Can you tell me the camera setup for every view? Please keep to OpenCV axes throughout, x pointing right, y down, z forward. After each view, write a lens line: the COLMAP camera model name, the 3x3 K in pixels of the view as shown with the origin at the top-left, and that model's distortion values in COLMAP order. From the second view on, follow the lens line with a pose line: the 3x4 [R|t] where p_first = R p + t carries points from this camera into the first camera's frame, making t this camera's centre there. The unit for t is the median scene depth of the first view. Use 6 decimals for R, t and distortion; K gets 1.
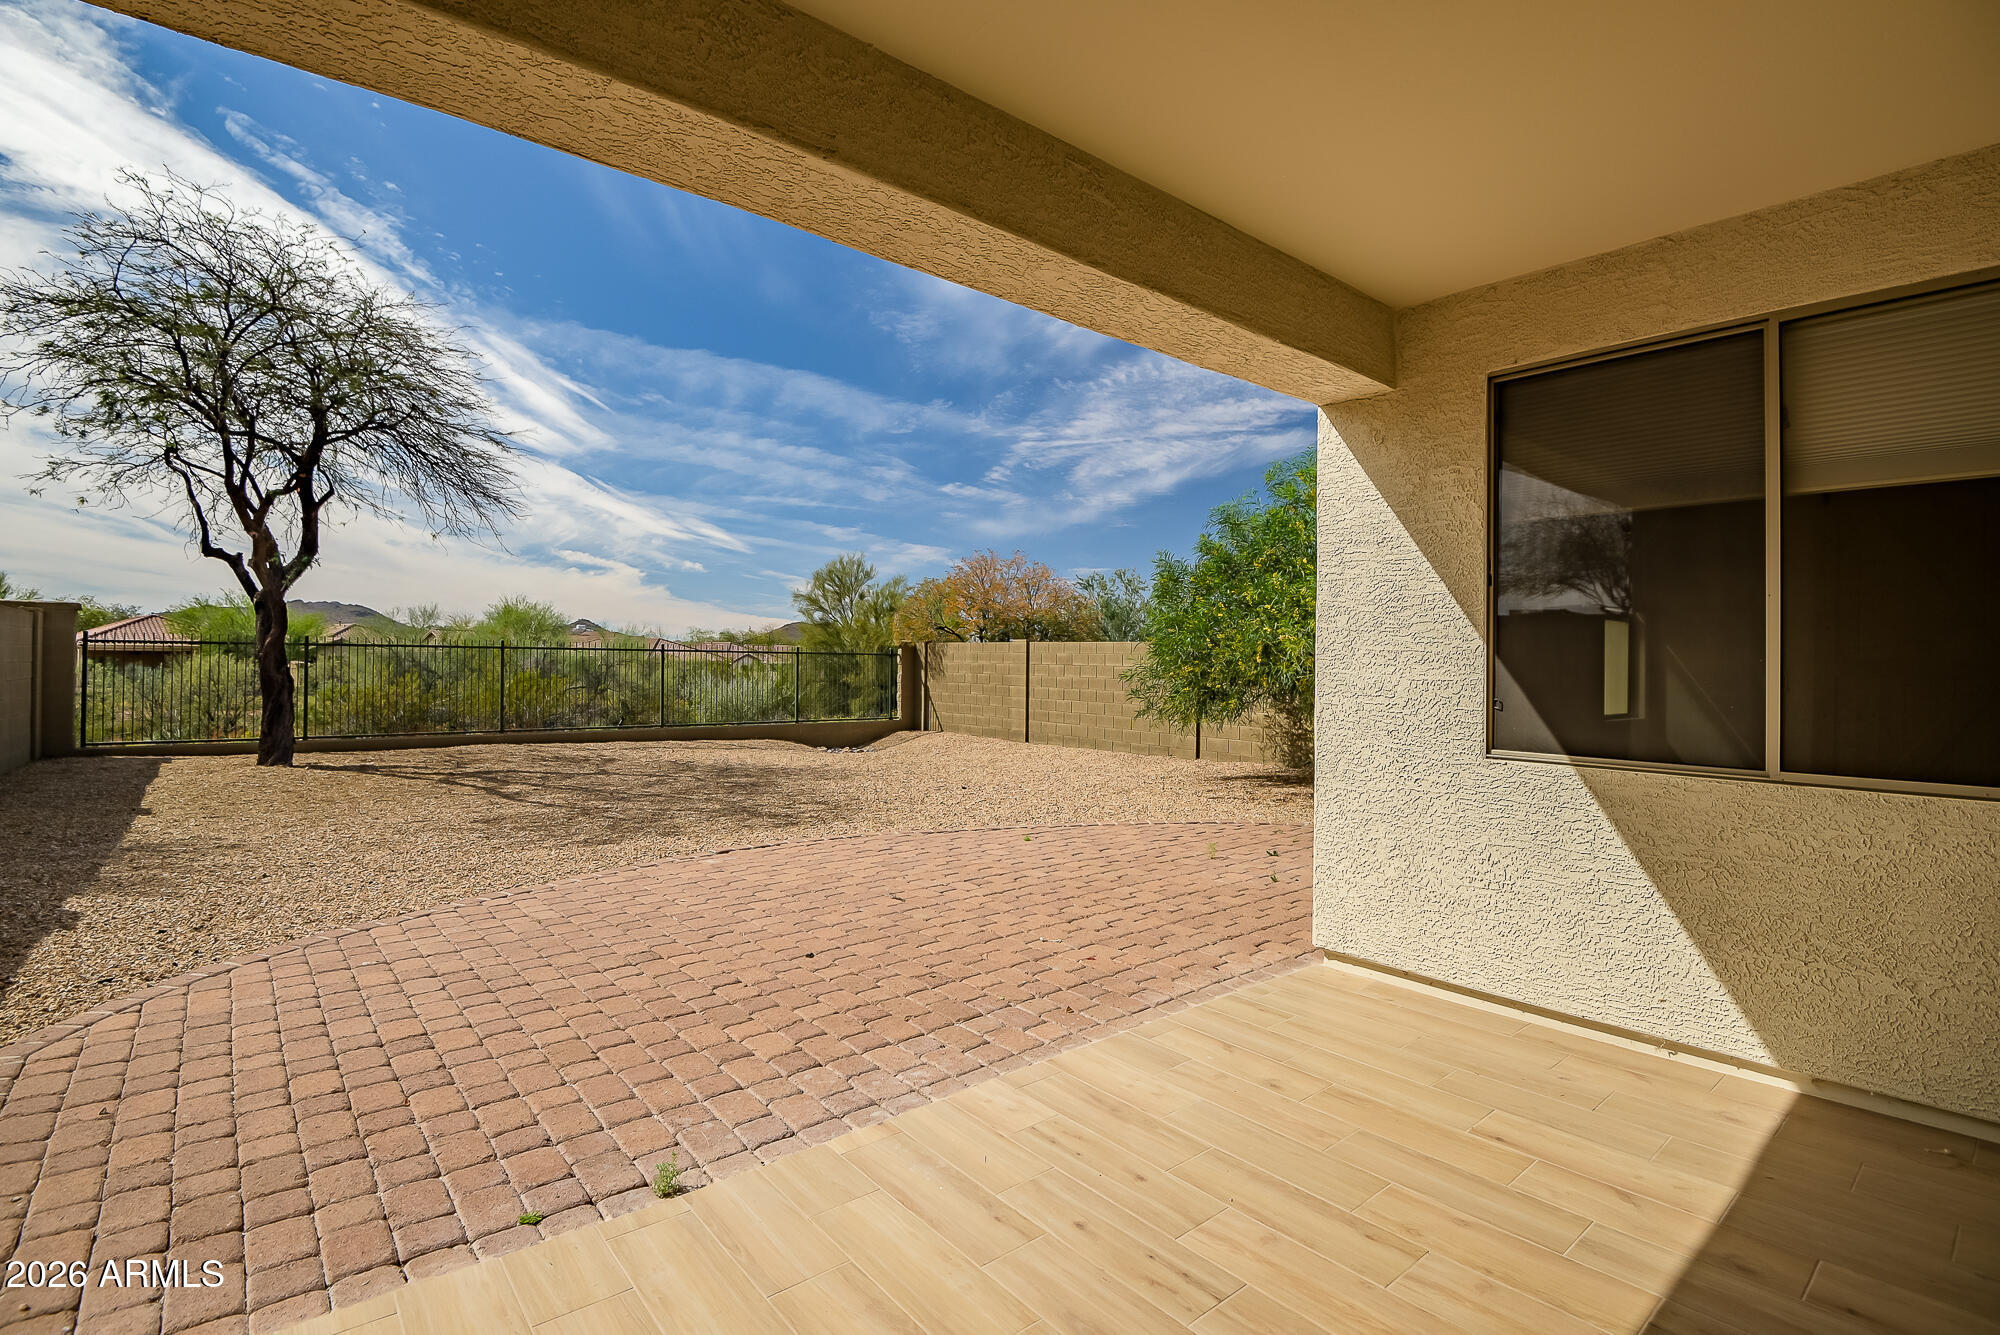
lens RADIAL K [[929.3, 0, 1000.0], [0, 929.3, 667.5], [0, 0, 1]] dist [0.010620, -0.033065]
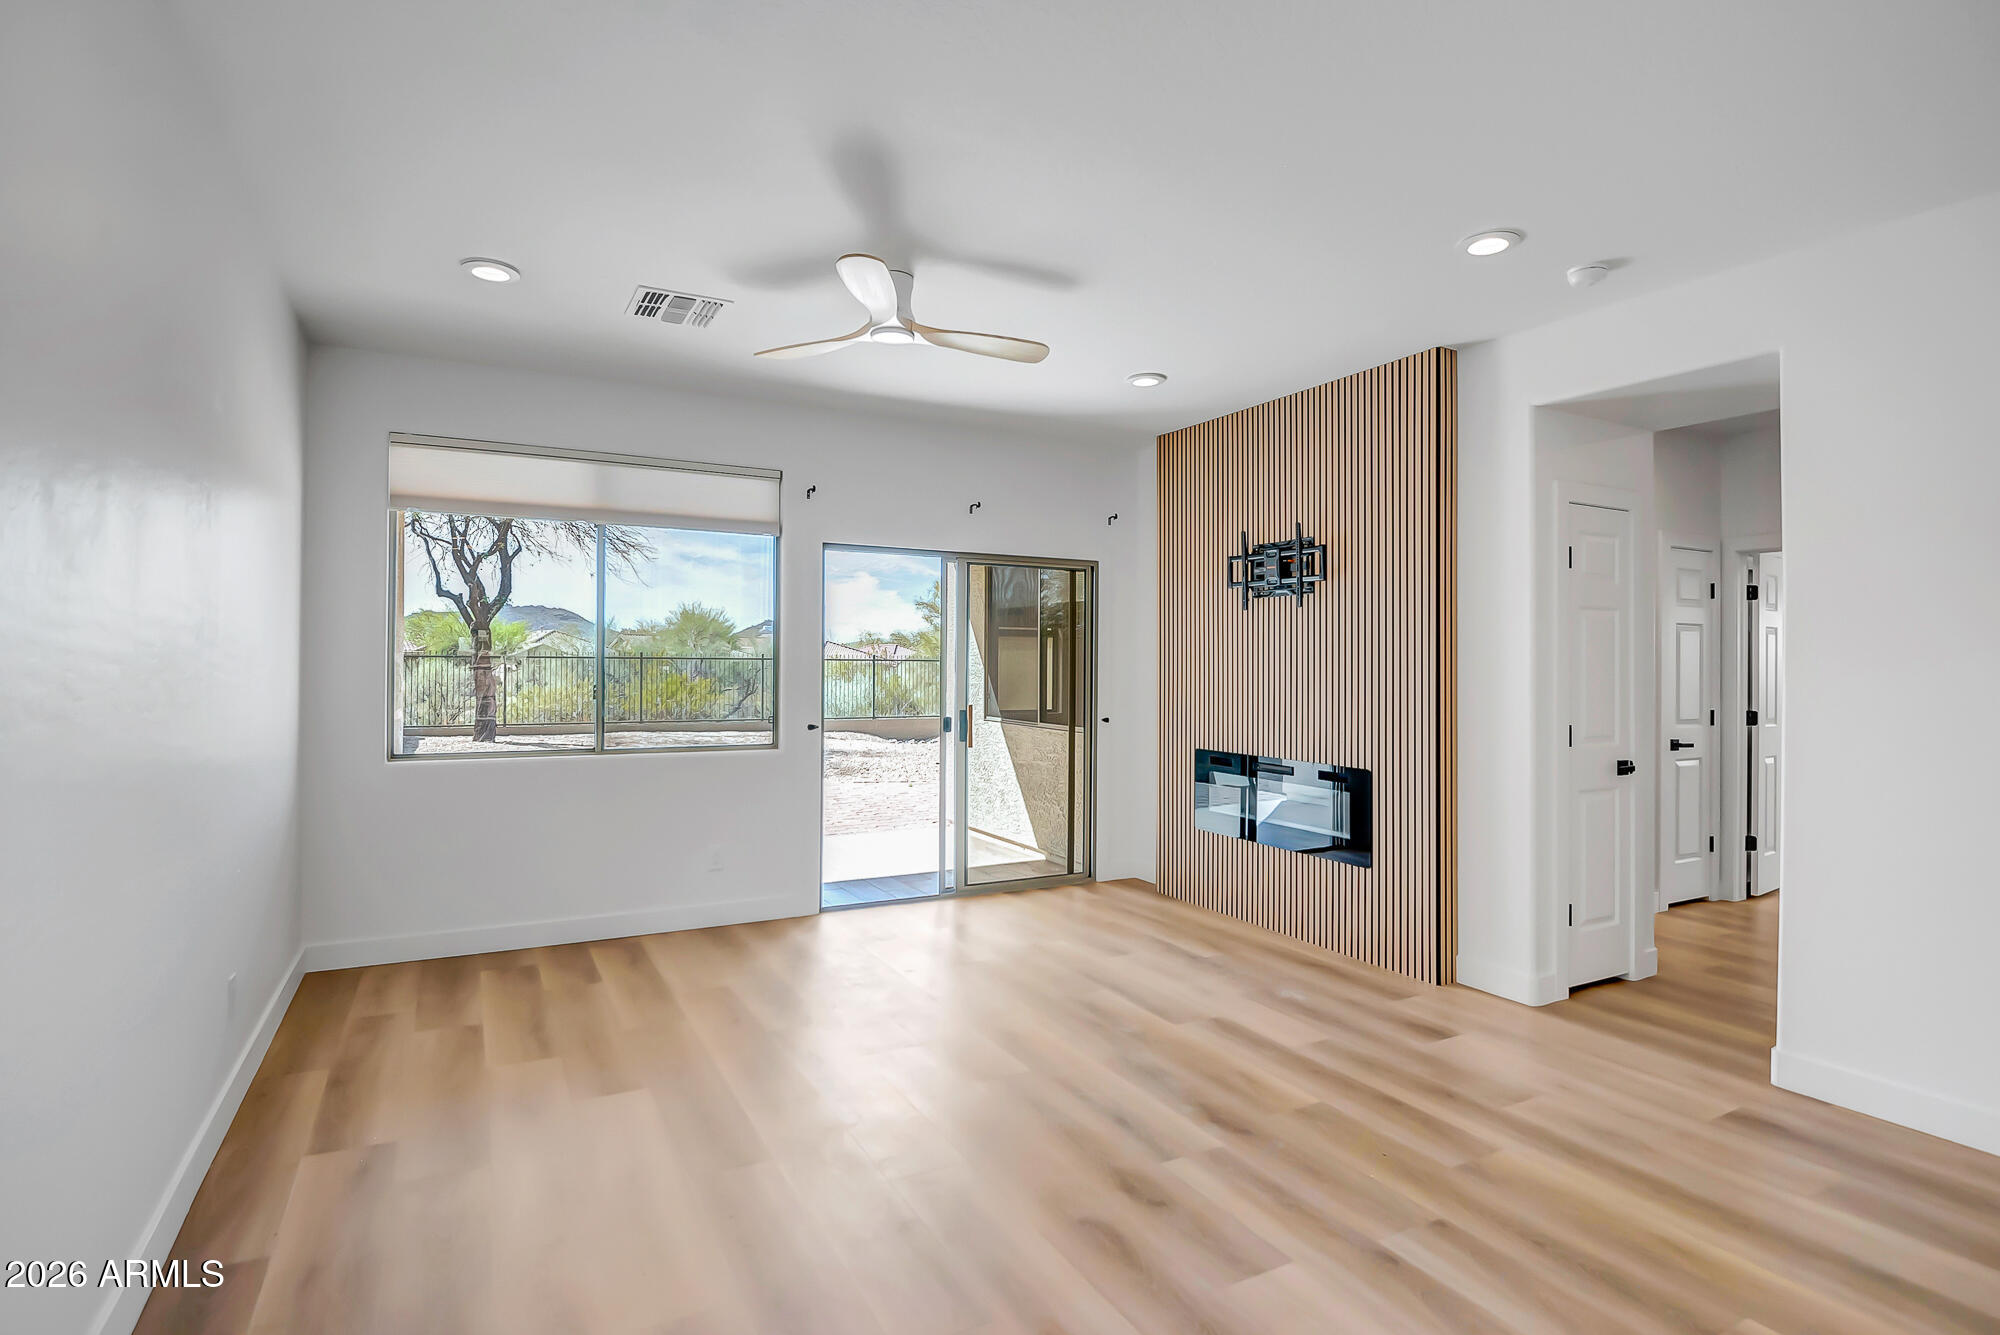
lens RADIAL K [[1060.7, 0, 1000.0], [0, 1060.7, 667.5], [0, 0, 1]] dist [0.000380, -0.000180]
pose [[0.977412, -0.001916, -0.211333, 0.819241], [0.001795, 0.999998, -0.000763, -0.018499], [0.211334, 0.000366, 0.977414, -1.041006]]
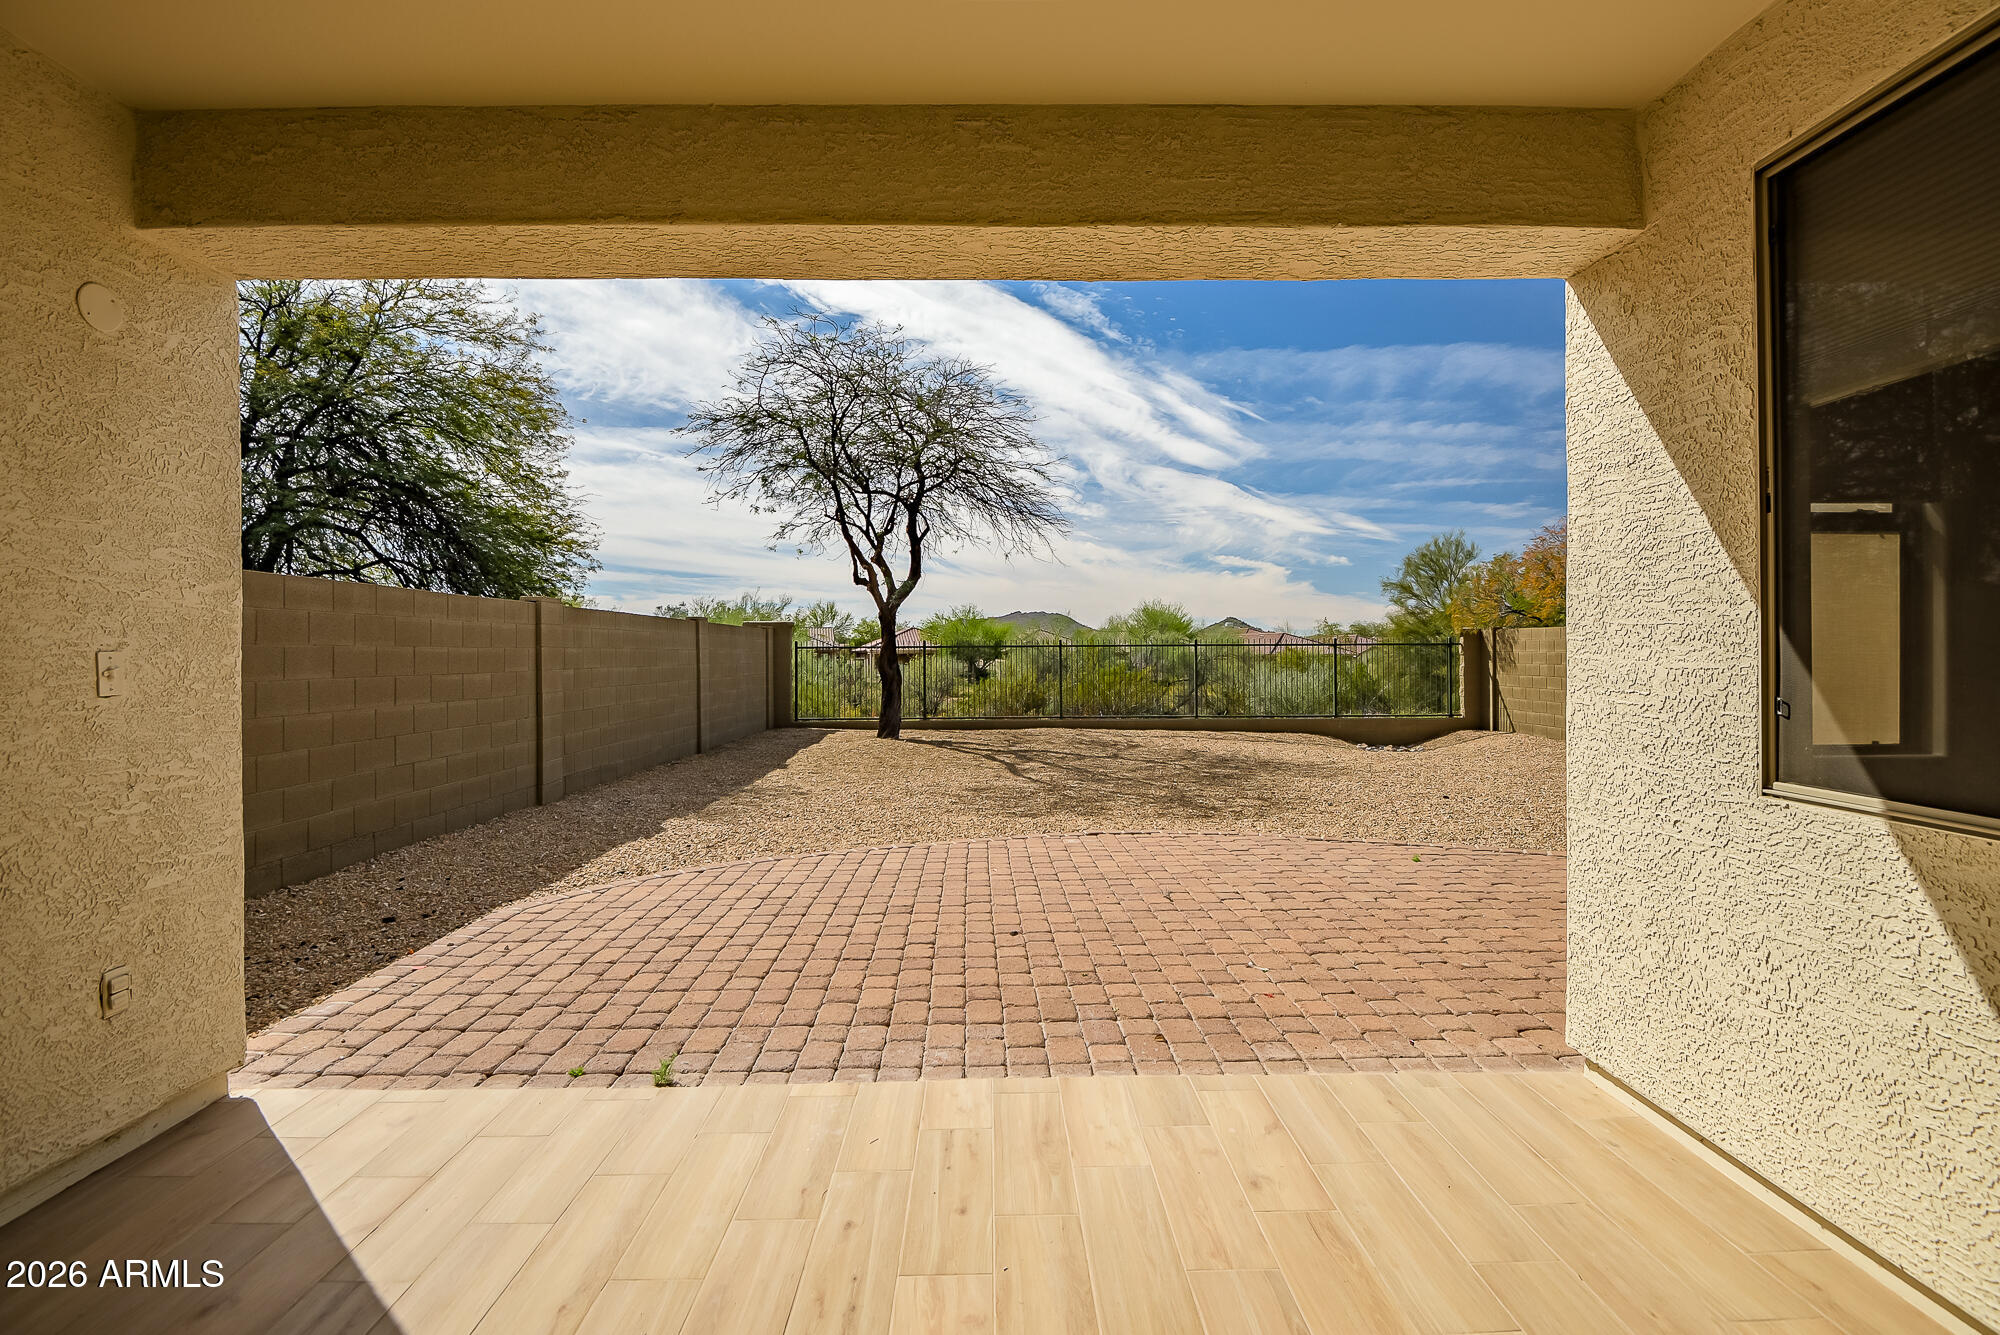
lens RADIAL K [[913.7, 0, 1000.0], [0, 913.7, 667.5], [0, 0, 1]] dist [0.012230, -0.016467]
pose [[0.777829, -0.007584, -0.628431, 0.392691], [0.011672, 0.999929, 0.002380, 0.004812], [0.628368, -0.009186, 0.777862, 0.167902]]
